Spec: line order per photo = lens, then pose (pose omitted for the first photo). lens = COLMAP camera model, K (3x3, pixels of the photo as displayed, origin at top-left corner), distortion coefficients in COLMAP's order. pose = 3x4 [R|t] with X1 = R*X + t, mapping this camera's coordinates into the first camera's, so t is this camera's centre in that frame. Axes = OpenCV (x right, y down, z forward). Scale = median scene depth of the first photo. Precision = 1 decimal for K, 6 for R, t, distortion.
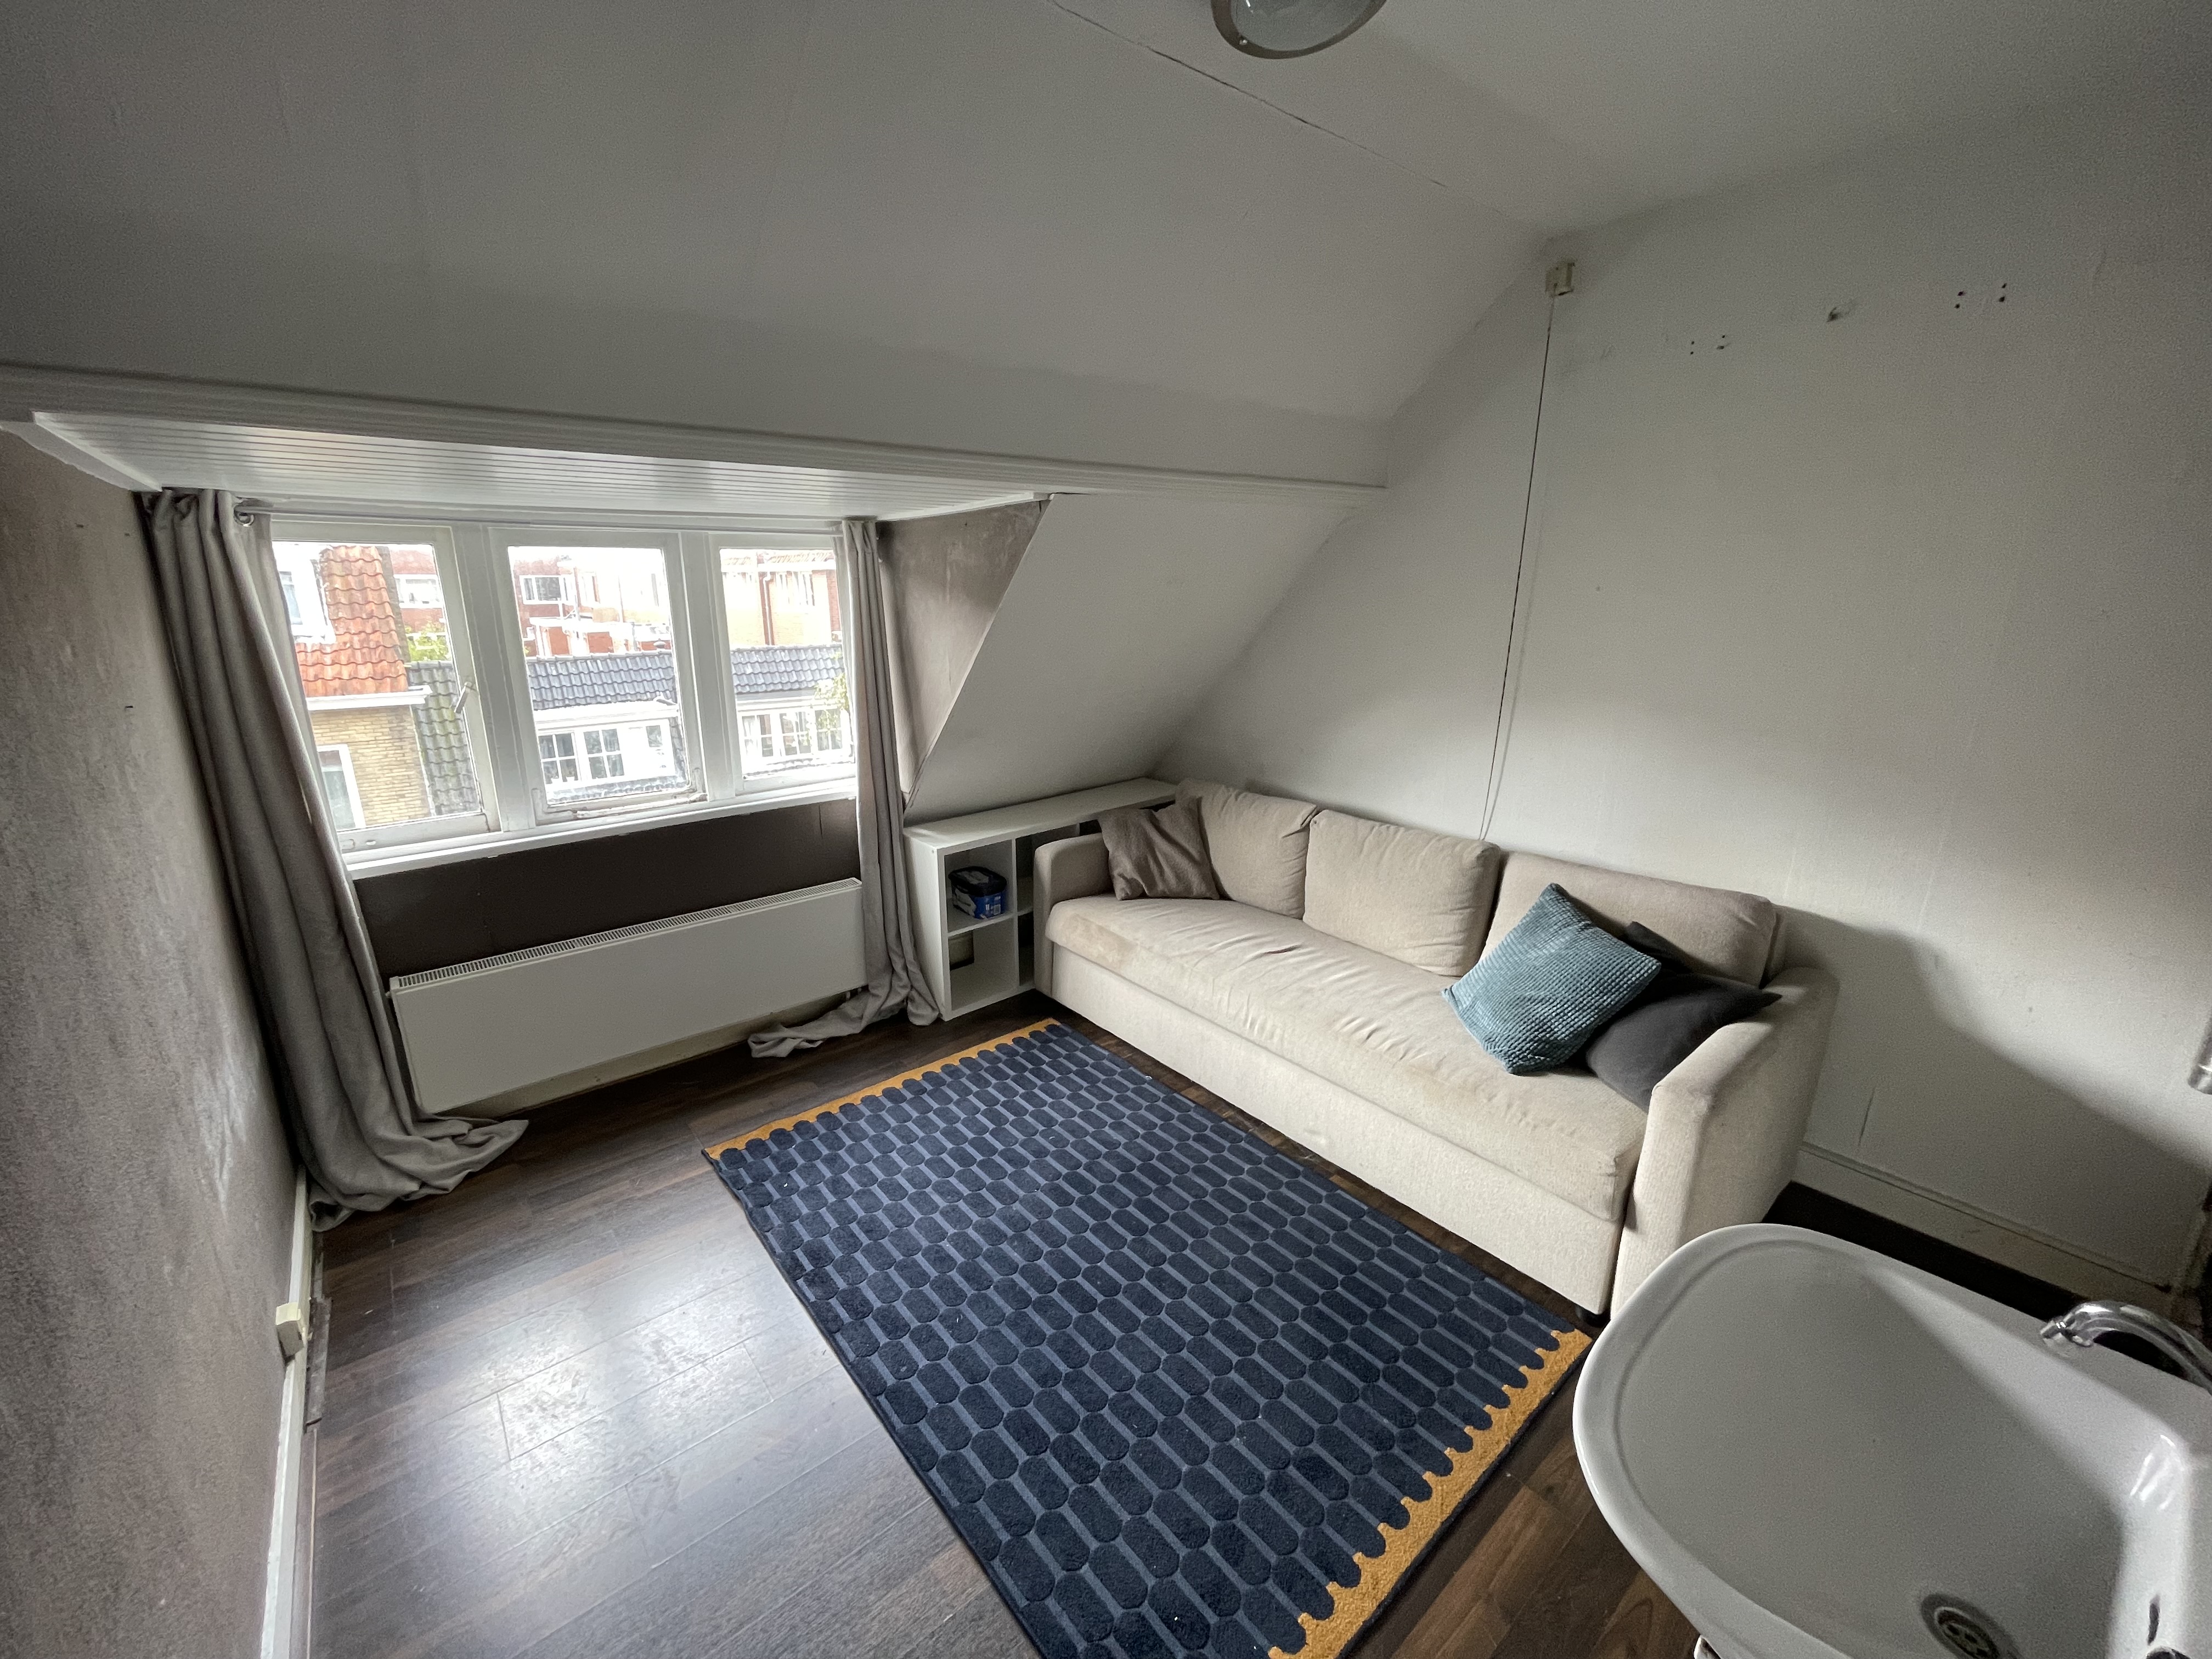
lens RADIAL K [[890.0, 0, 1093.0], [0, 890.0, 826.2], [0, 0, 1]] dist [0.002707, 0.000444]
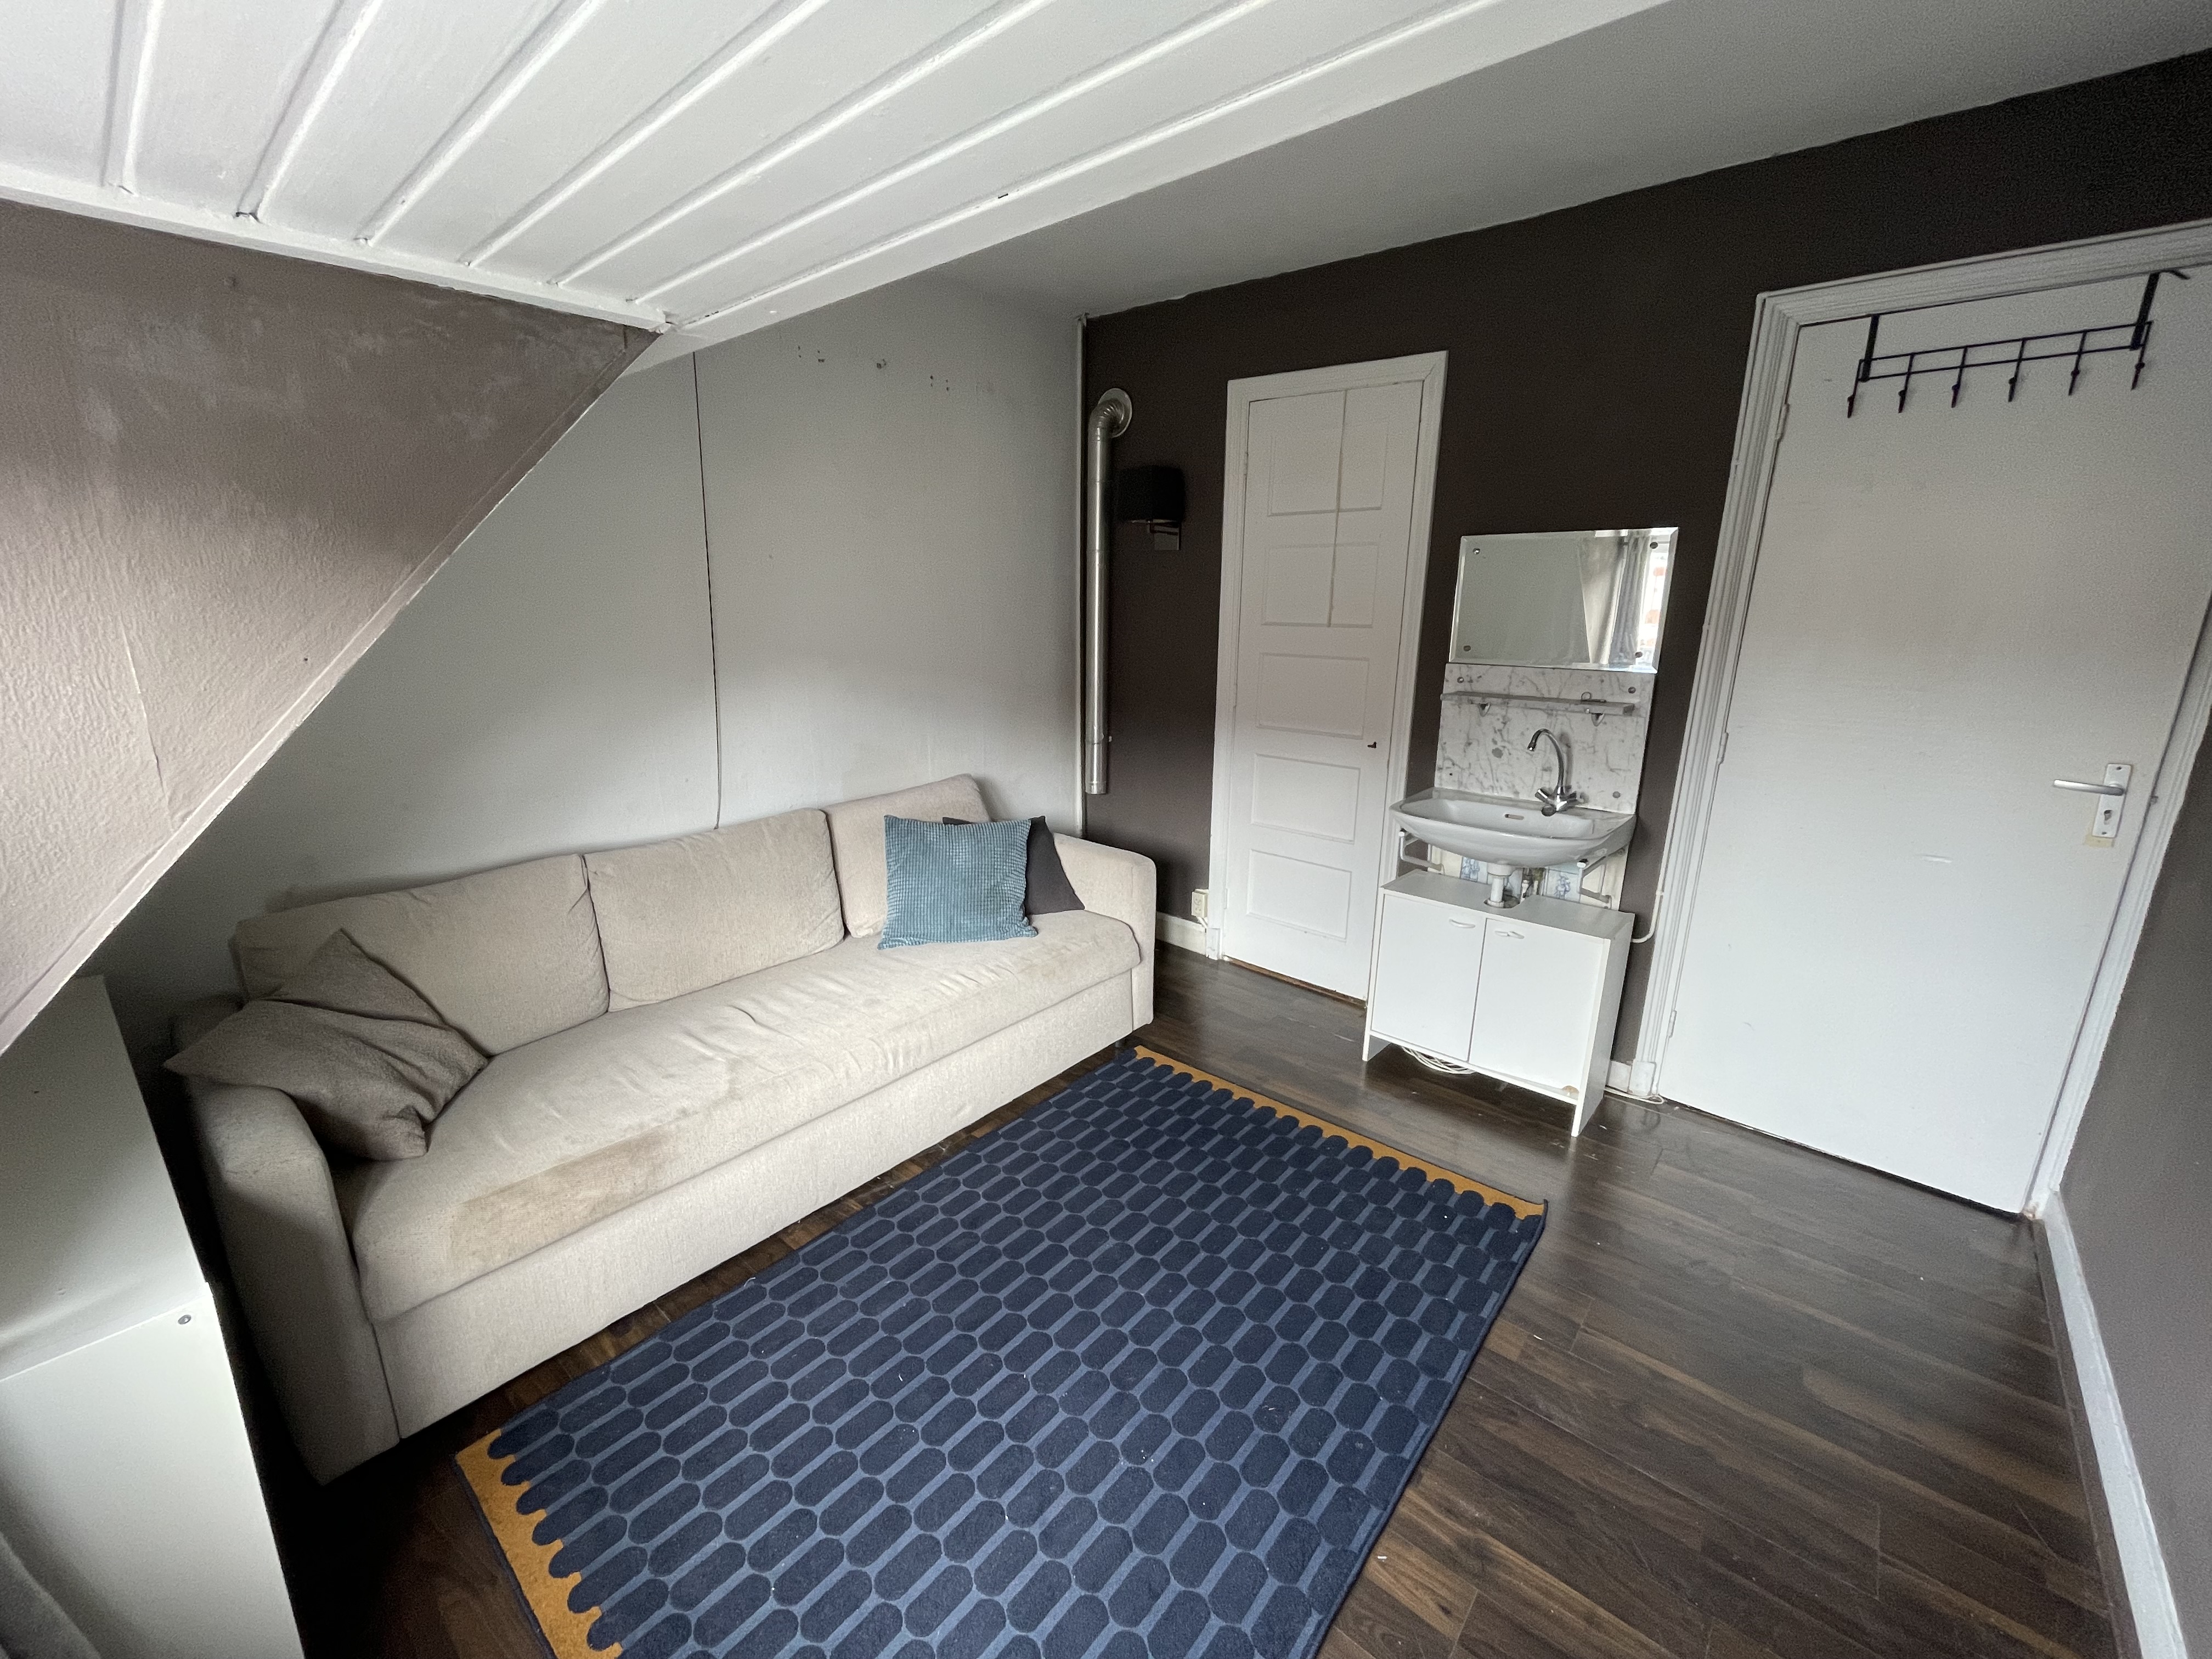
lens RADIAL K [[890.0, 0, 1093.7], [0, 890.0, 829.7], [0, 0, 1]] dist [0.002707, 0.000444]
pose [[-0.160850, -0.251369, 0.954432, -0.546722], [0.253351, 0.924106, 0.286079, -0.156886], [-0.953908, 0.287823, -0.084958, 0.750355]]
